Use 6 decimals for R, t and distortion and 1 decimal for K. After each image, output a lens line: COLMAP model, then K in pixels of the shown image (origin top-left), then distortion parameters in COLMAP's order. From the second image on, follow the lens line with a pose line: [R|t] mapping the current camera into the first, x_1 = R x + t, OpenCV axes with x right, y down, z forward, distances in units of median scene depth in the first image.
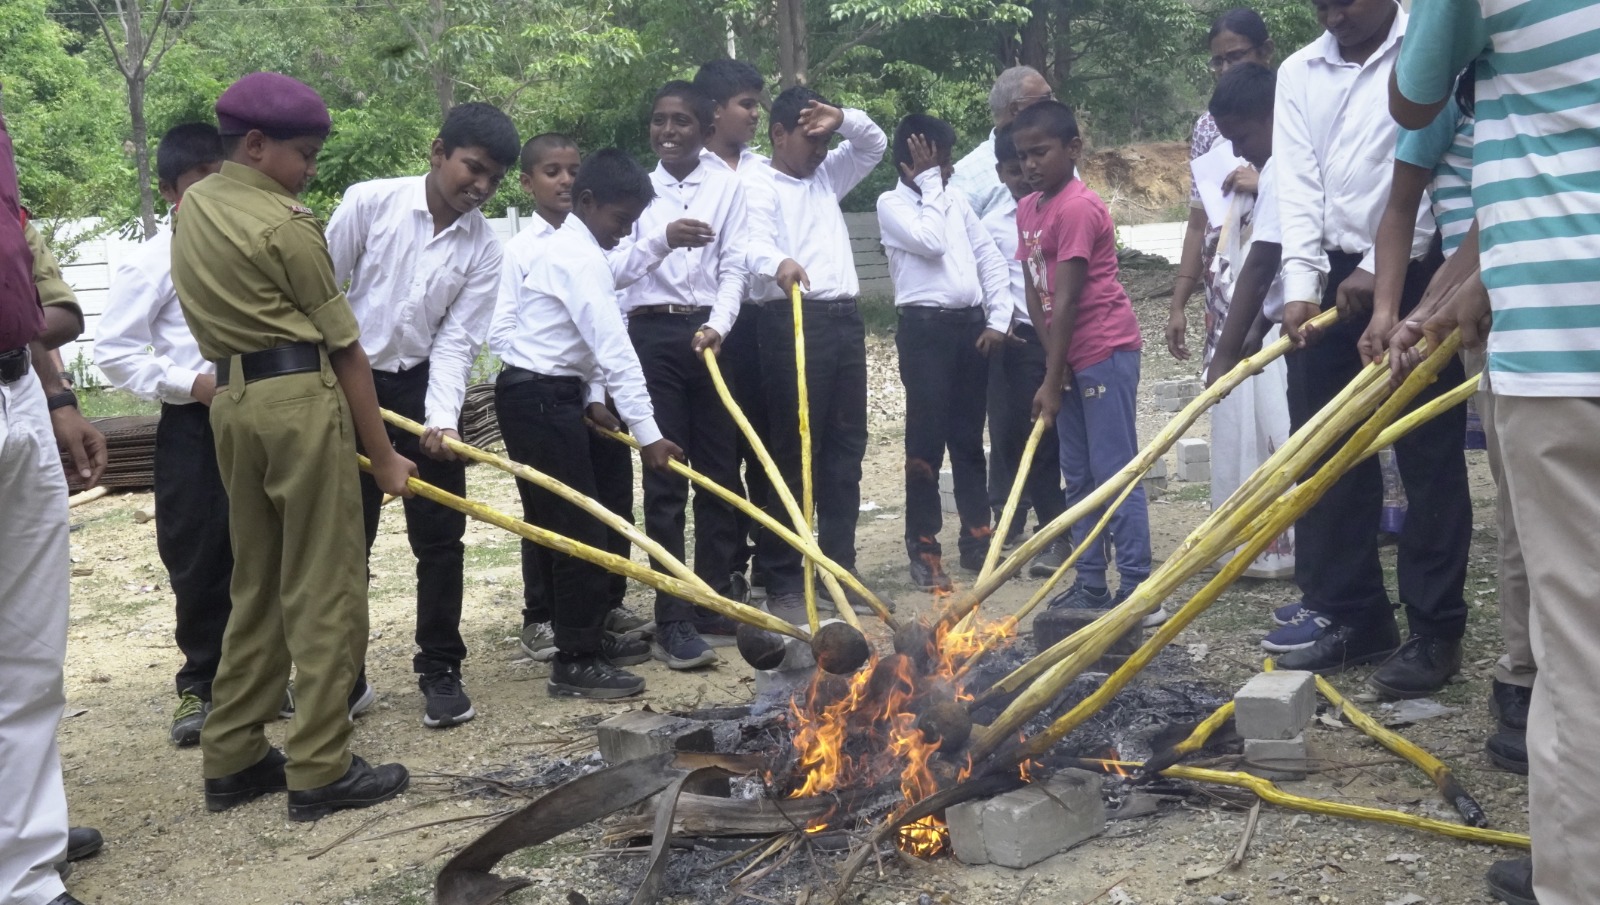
lens RADIAL K [[1775.2, 0, 800.0], [0, 1775.2, 452.5], [0, 0, 1]] dist [0.002157, 0.030155]
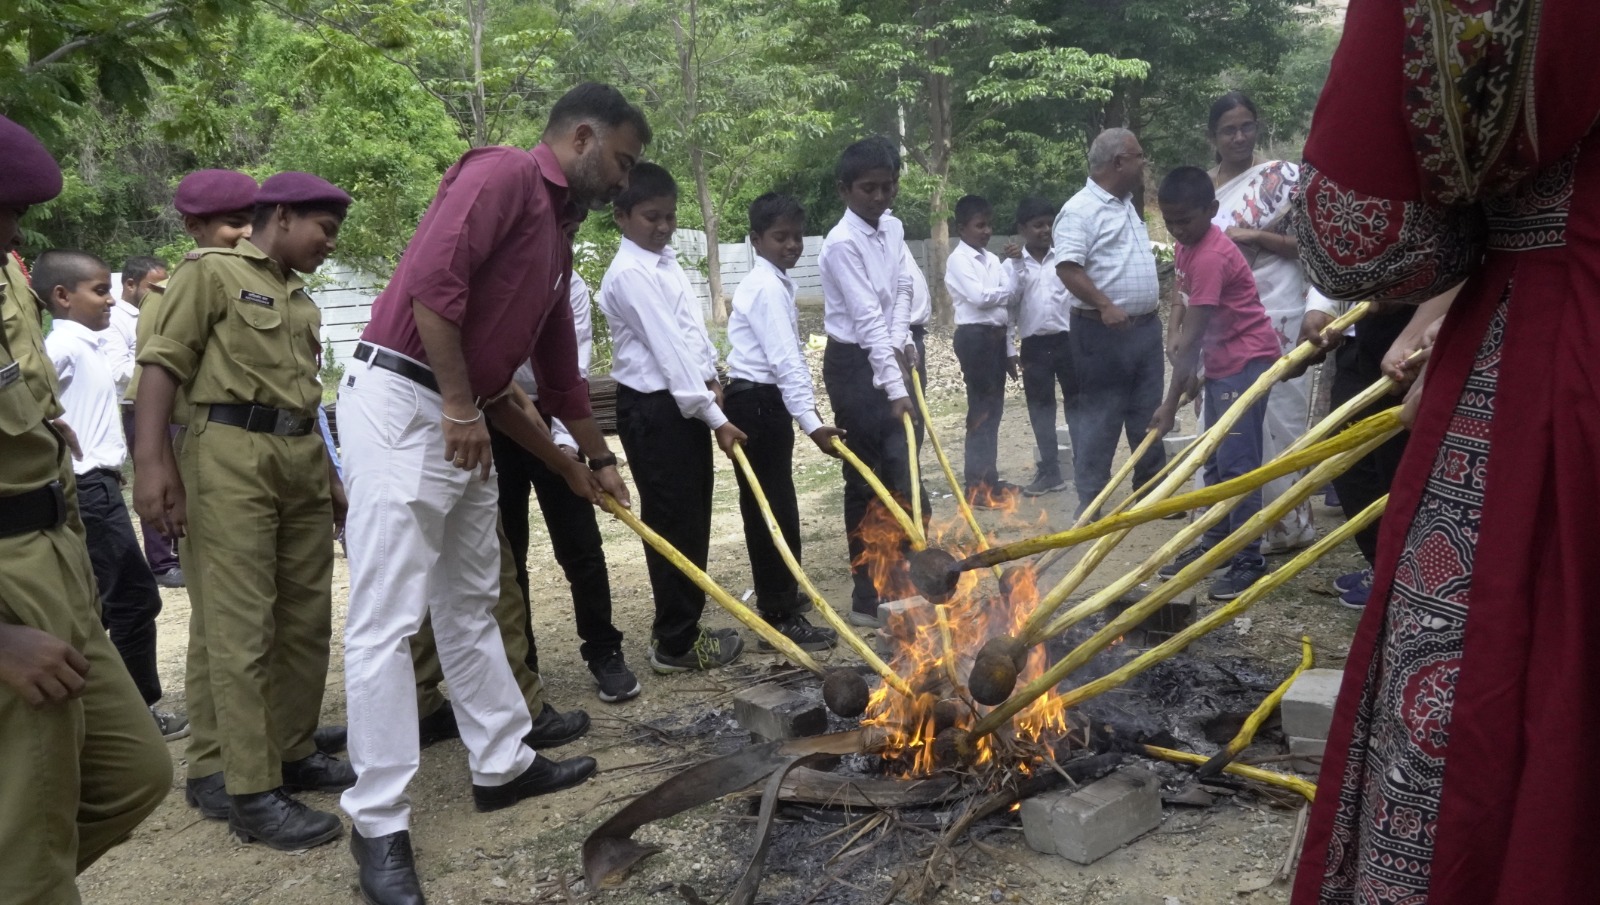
lens RADIAL K [[1193.2, 0, 804.1], [0, 1193.2, 453.1], [0, 0, 1]] dist [-0.052968, 0.061461]
pose [[0.992590, 0.008453, -0.121216, 0.031654], [-0.002788, 0.998899, 0.046824, -0.051601], [0.121479, -0.046139, 0.991521, 0.215587]]
